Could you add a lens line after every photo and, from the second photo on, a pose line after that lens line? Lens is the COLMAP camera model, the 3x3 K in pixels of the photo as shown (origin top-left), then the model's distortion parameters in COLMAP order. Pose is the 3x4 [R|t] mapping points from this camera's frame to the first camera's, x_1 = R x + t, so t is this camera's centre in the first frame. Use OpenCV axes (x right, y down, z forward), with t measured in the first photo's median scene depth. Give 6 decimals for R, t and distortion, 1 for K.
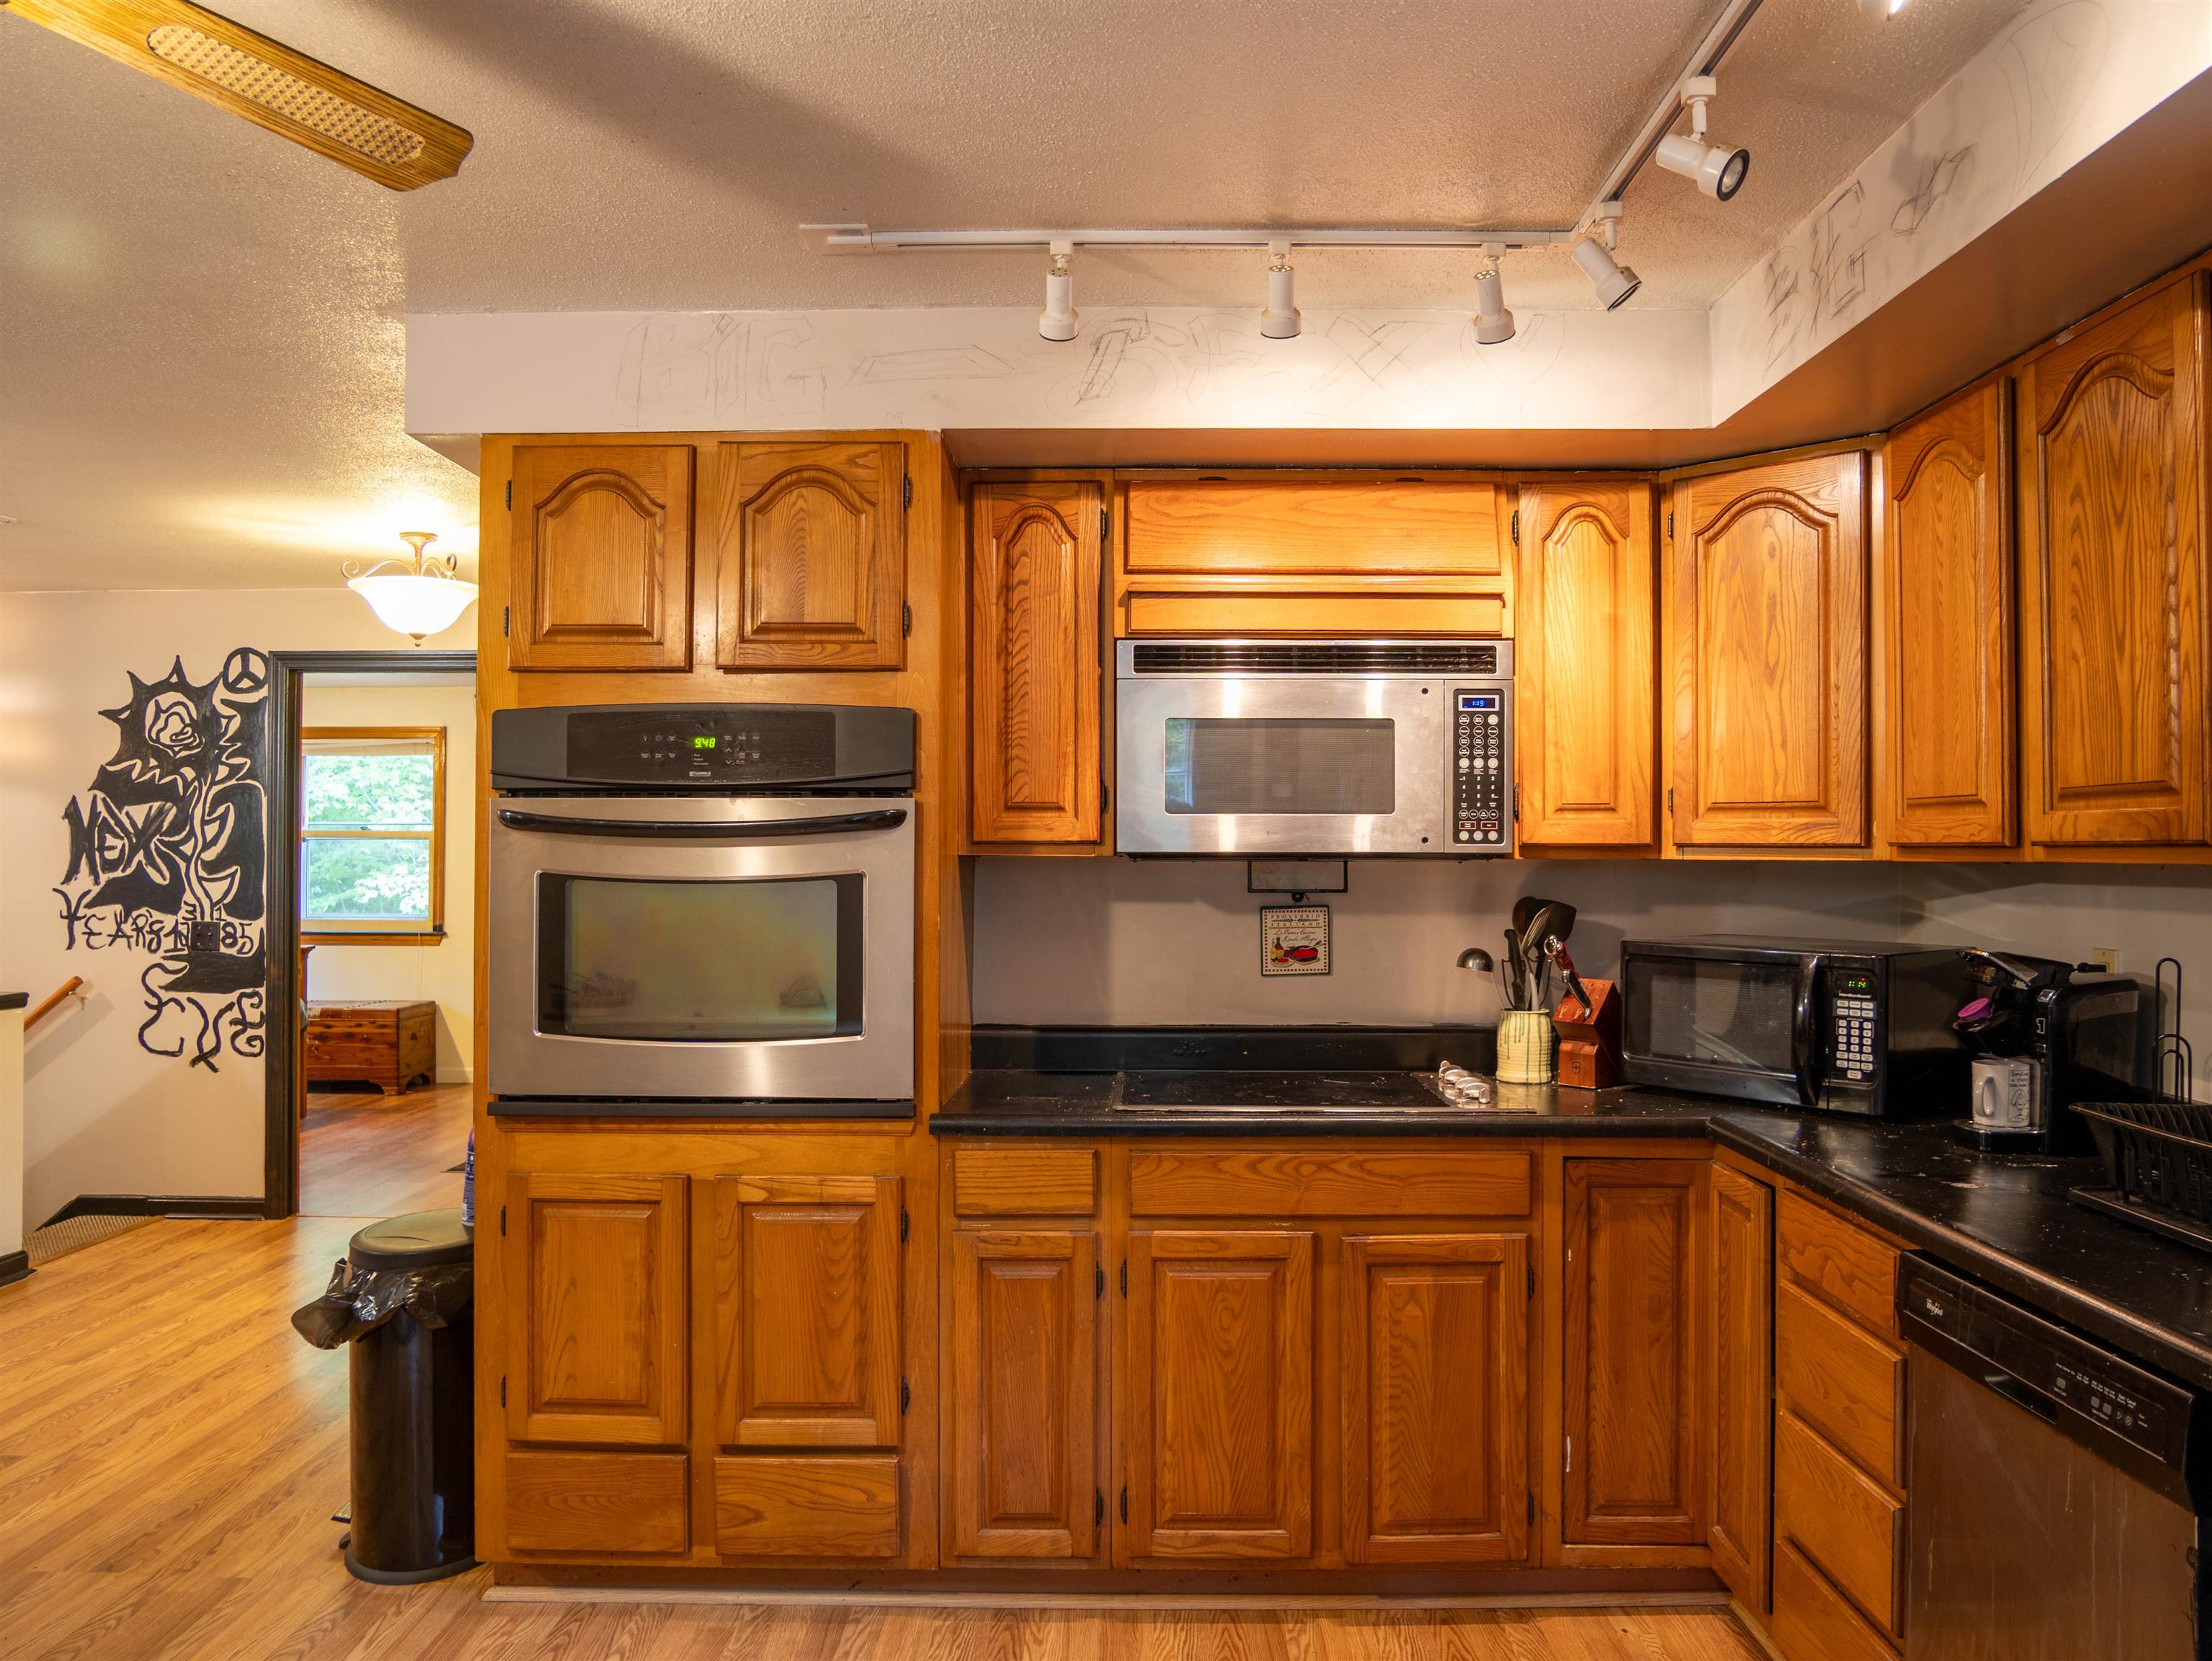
lens RADIAL K [[1627.6, 0, 1110.1], [0, 1627.6, 832.5], [0, 0, 1]] dist [-0.057883, 0.027440]
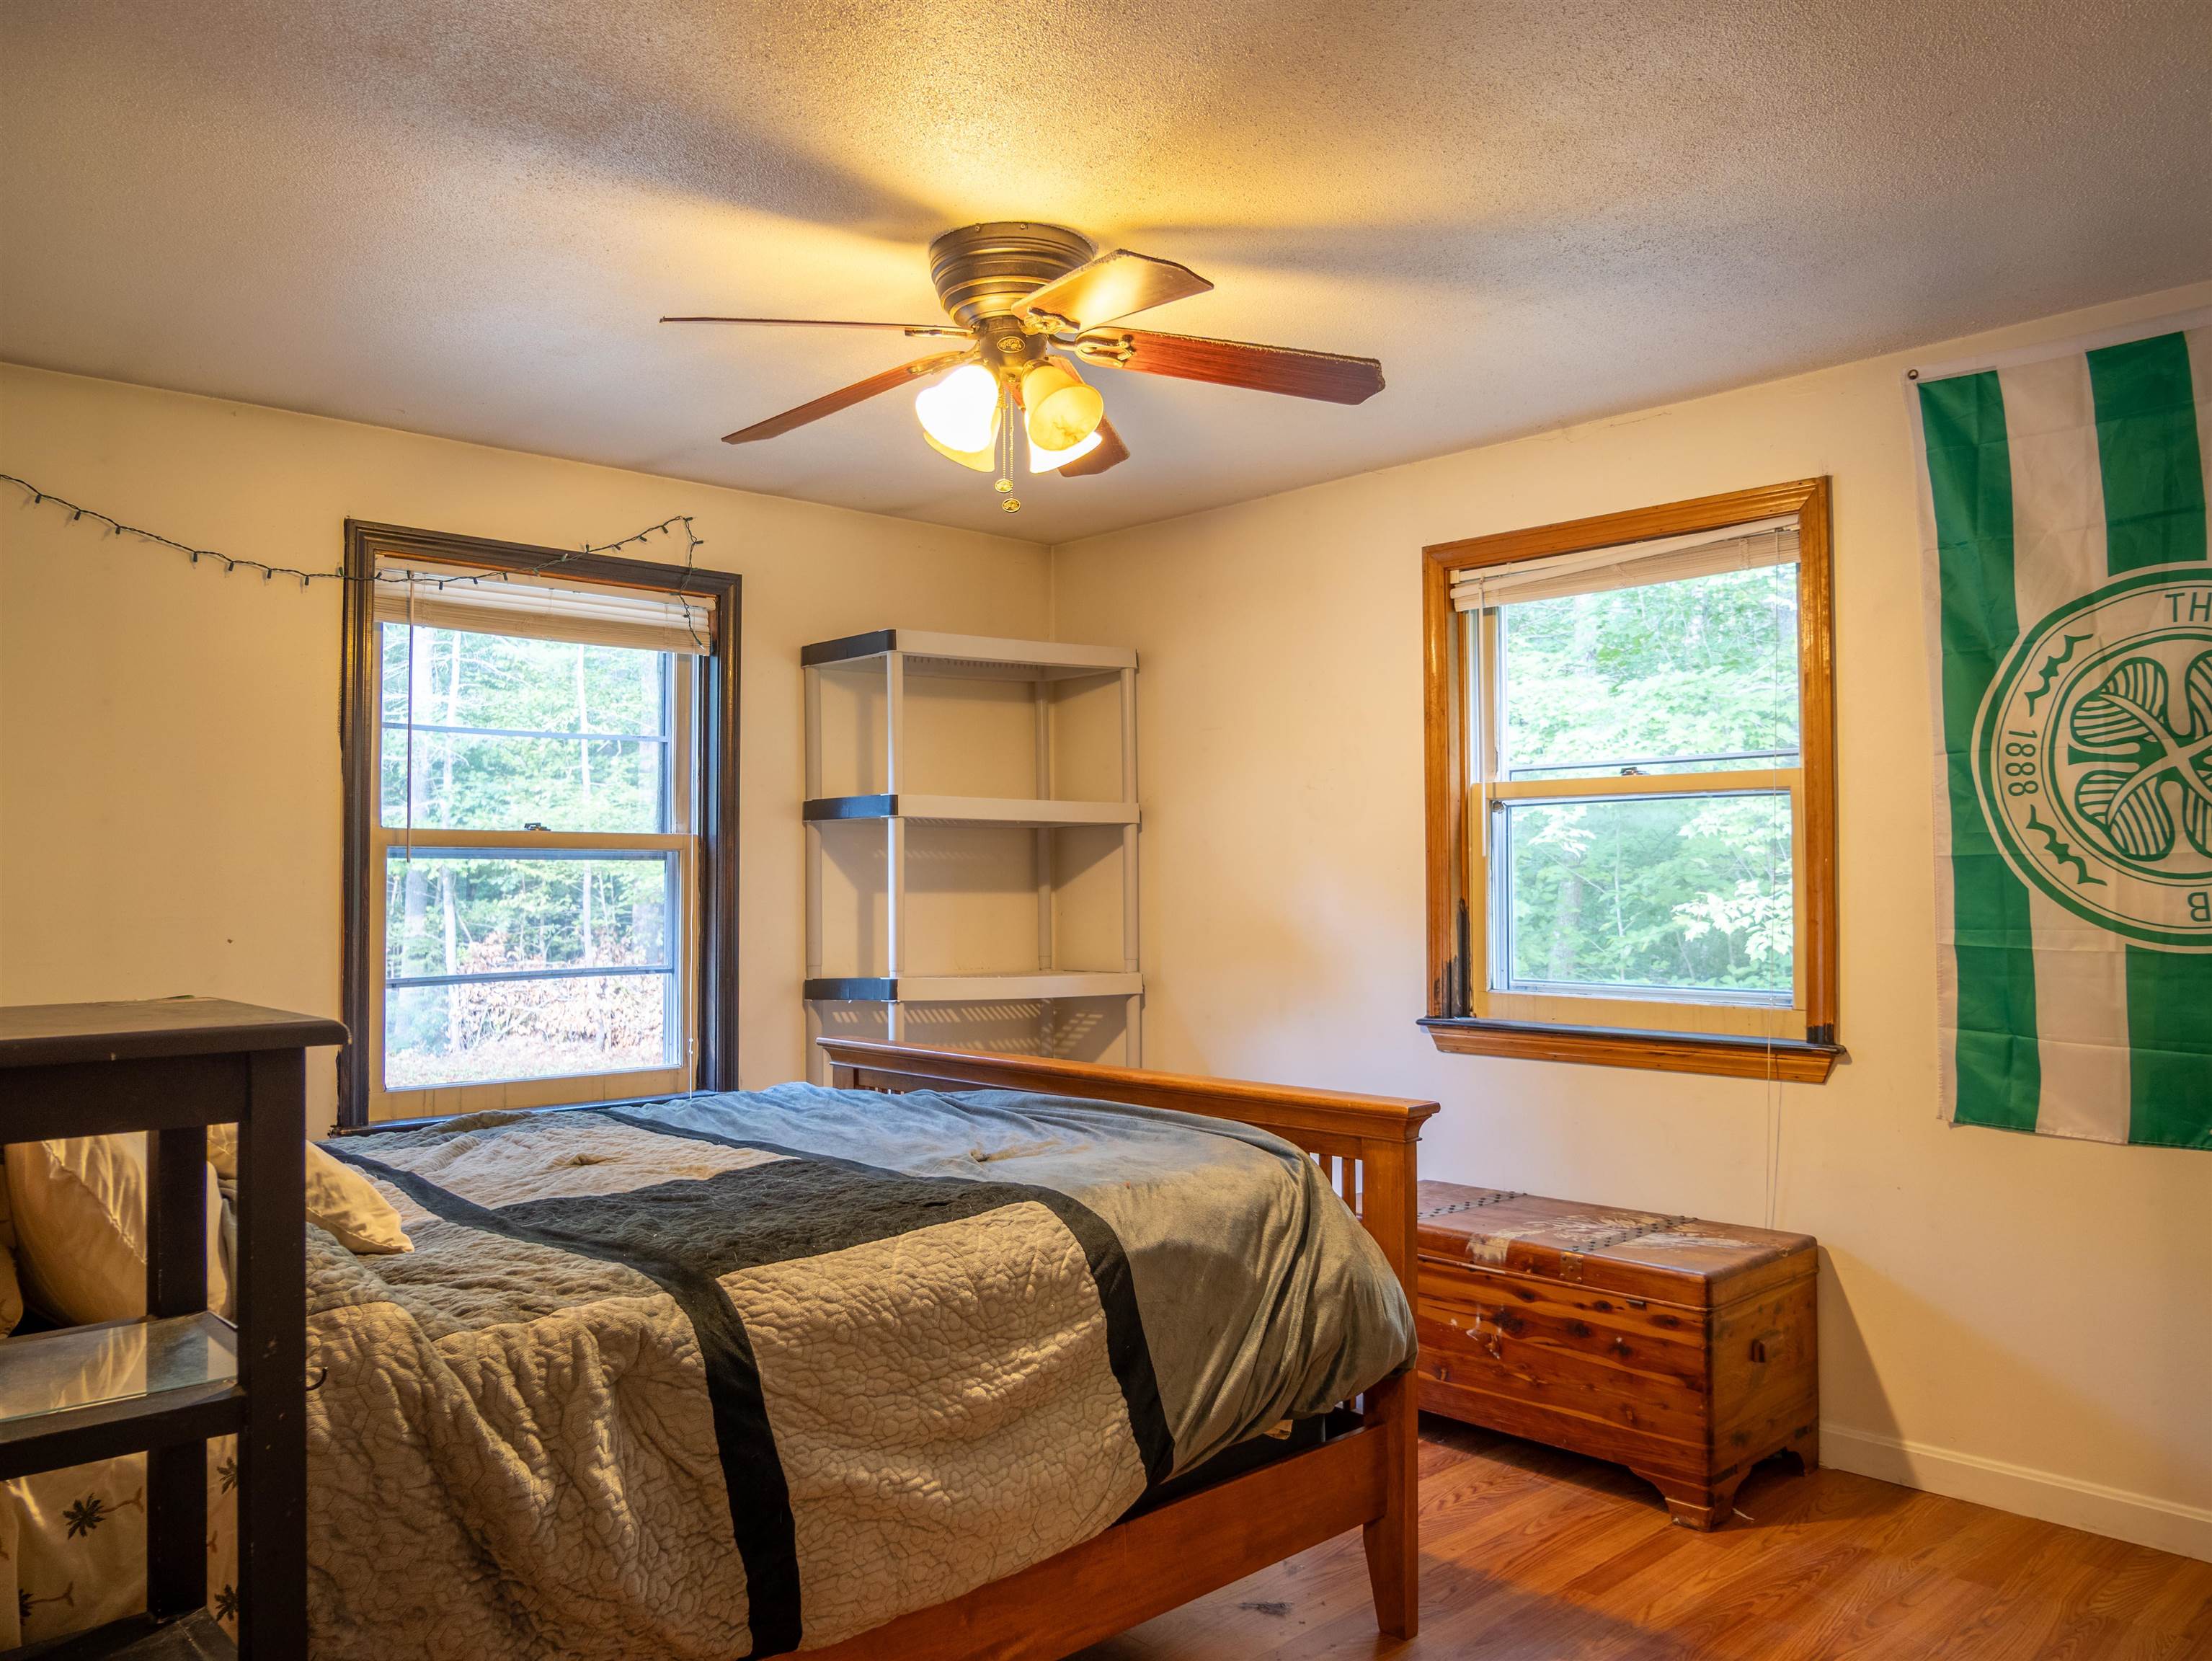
lens RADIAL K [[1627.6, 0, 1106.1], [0, 1627.6, 830.1], [0, 0, 1]] dist [-0.057883, 0.027440]
pose [[0.694733, -0.027168, -0.718754, -0.270927], [0.013922, 0.999607, -0.024326, 0.020412], [0.719133, 0.006894, 0.694839, 0.640870]]
